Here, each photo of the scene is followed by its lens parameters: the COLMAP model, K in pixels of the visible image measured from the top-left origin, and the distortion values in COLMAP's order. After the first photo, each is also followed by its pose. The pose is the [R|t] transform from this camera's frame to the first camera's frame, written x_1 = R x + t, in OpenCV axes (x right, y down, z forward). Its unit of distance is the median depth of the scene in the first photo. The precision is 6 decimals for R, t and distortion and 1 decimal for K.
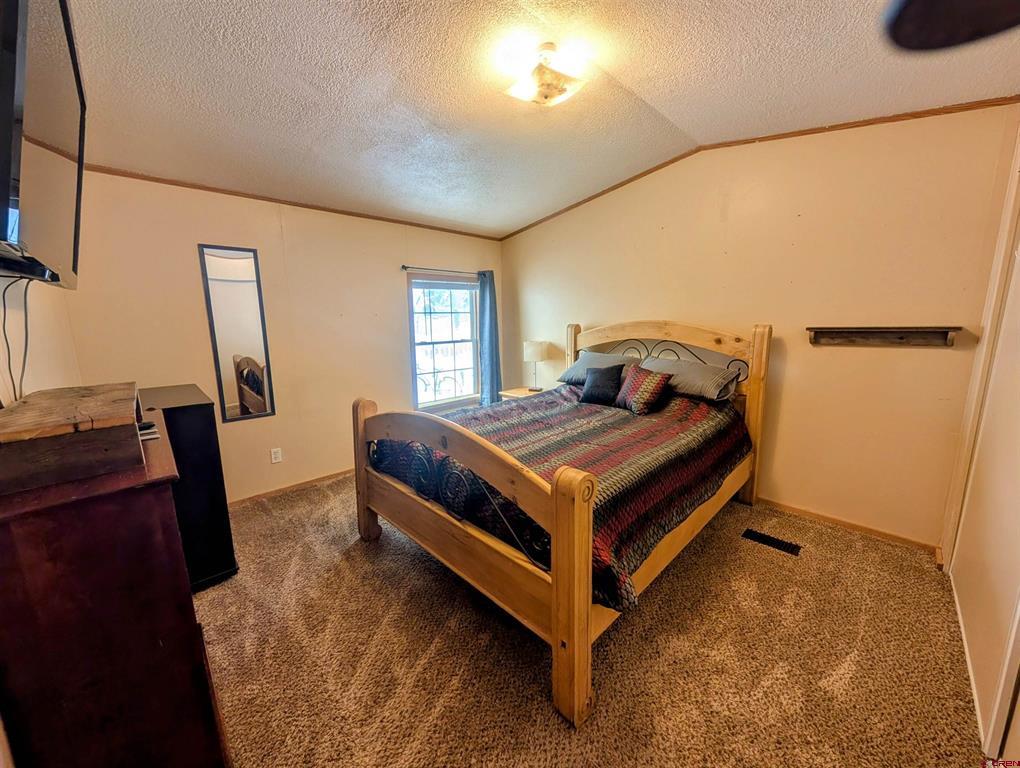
lens RADIAL K [[385.6, 0, 510.0], [0, 385.6, 384.0], [0, 0, 1]] dist [0.000002, 0.000120]
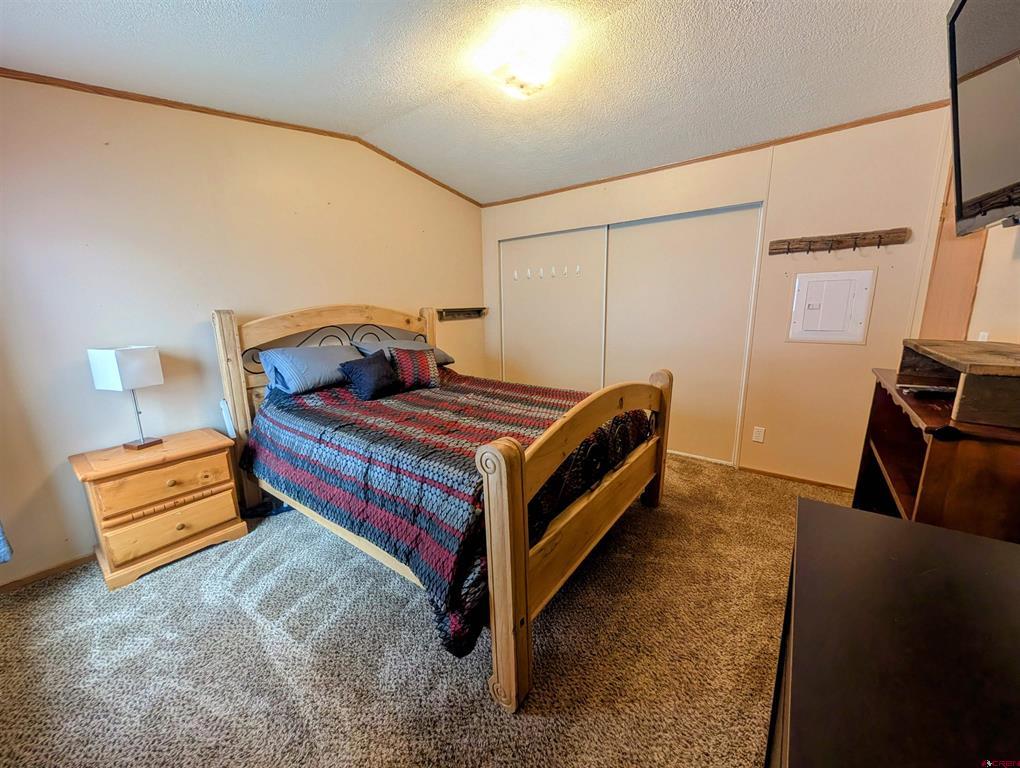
lens RADIAL K [[385.6, 0, 510.0], [0, 385.6, 384.0], [0, 0, 1]] dist [0.000002, 0.000120]
pose [[-0.156896, -0.174212, 0.972128, -0.705680], [0.190051, 0.960596, 0.202819, -0.105798], [-0.969156, 0.216575, -0.117605, 0.862746]]
